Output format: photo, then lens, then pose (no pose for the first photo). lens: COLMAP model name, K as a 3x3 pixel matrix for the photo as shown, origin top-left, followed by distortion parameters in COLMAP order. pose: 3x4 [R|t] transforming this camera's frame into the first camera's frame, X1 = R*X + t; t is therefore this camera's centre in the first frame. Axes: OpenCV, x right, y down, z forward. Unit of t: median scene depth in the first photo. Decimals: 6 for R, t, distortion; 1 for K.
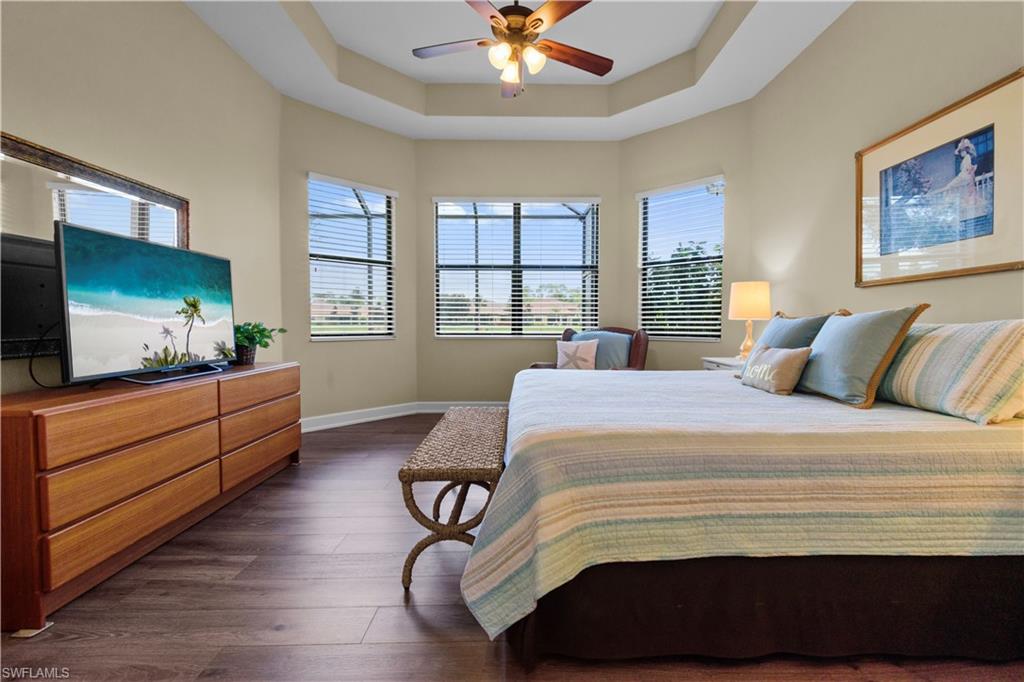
lens RADIAL K [[456.6, 0, 525.4], [0, 456.6, 354.1], [0, 0, 1]] dist [0.005295, -0.003011]
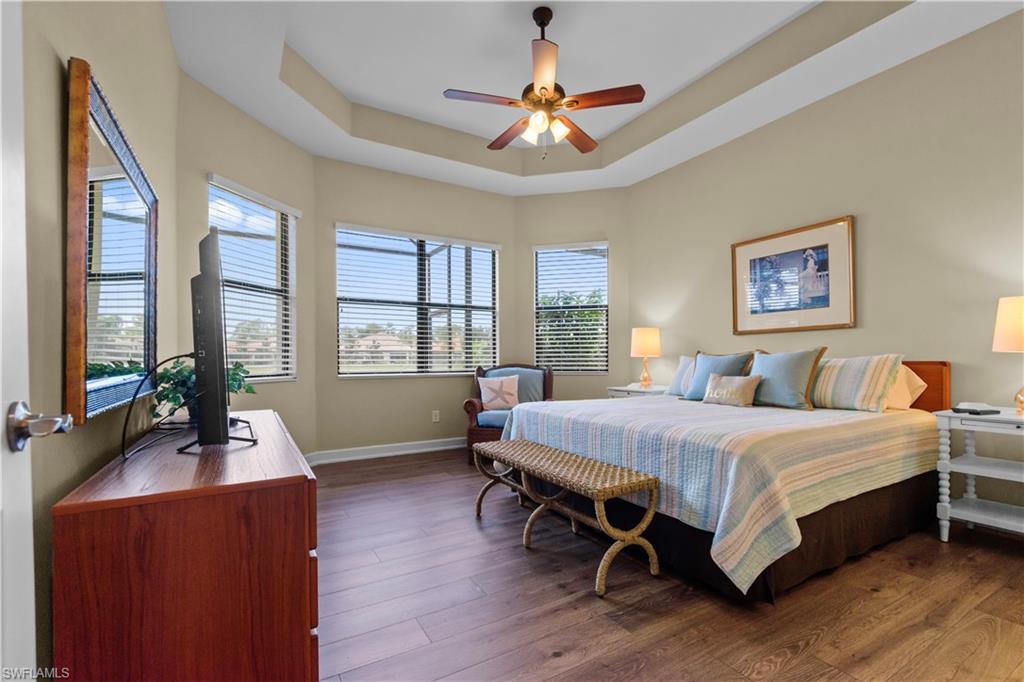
lens RADIAL K [[456.6, 0, 525.7], [0, 456.6, 380.7], [0, 0, 1]] dist [0.005295, -0.003011]
pose [[0.861852, -0.030391, 0.506248, -0.623545], [0.042065, 0.999047, -0.011638, -0.007800], [-0.505412, 0.031326, 0.862310, 0.068192]]
